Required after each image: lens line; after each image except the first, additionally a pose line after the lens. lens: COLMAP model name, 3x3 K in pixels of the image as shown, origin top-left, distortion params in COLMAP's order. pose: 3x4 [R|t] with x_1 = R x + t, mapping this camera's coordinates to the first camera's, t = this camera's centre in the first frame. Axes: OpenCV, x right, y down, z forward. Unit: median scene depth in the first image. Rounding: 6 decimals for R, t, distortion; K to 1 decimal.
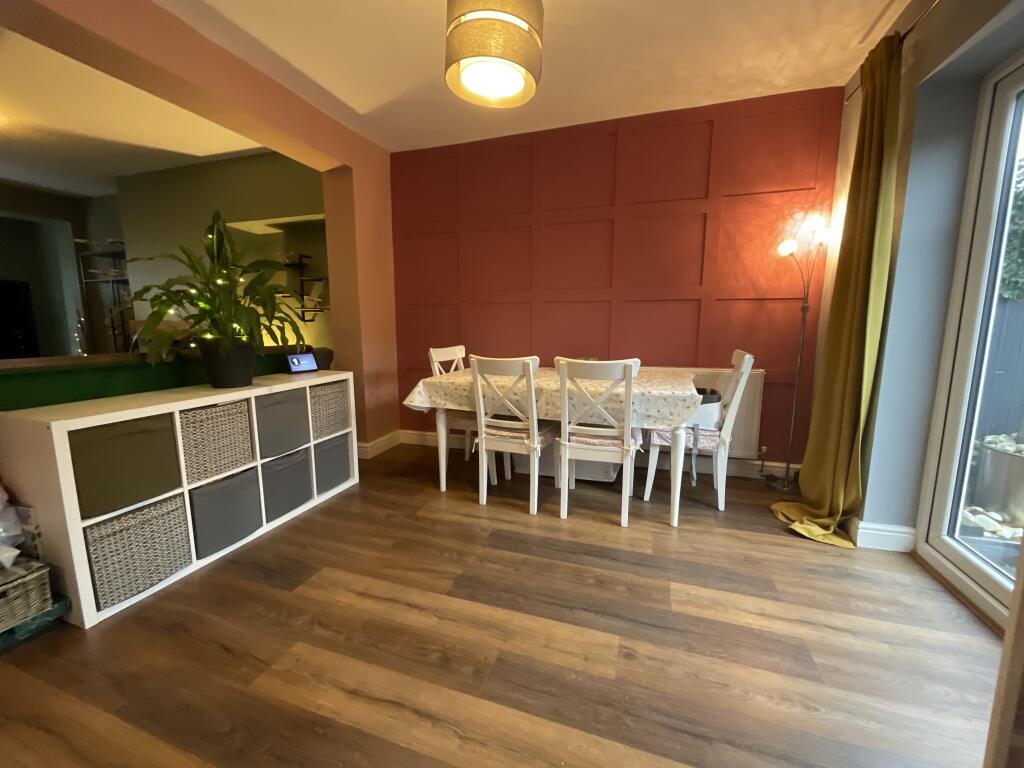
lens RADIAL K [[412.3, 0, 513.4], [0, 412.3, 383.4], [0, 0, 1]] dist [-0.002865, 0.000577]
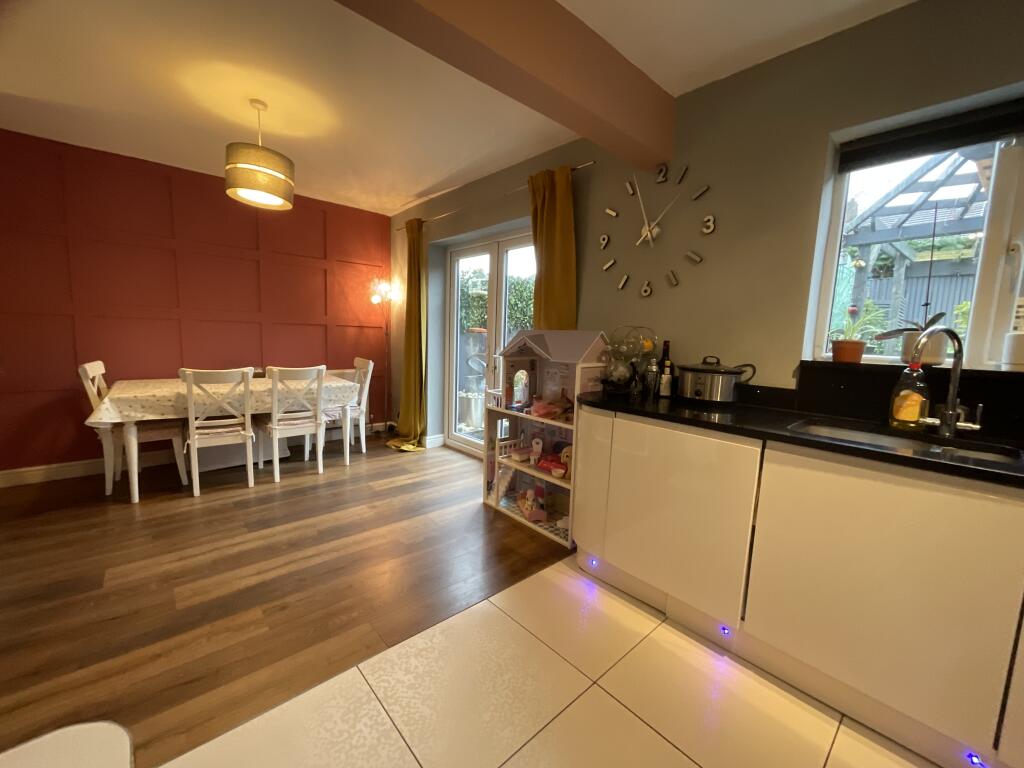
lens RADIAL K [[412.3, 0, 519.6], [0, 412.3, 380.5], [0, 0, 1]] dist [-0.002865, 0.000577]
pose [[0.472620, -0.077241, 0.877875, -0.715850], [0.090584, 0.995133, 0.038791, 0.005325], [-0.876598, 0.061188, 0.477317, -0.422344]]
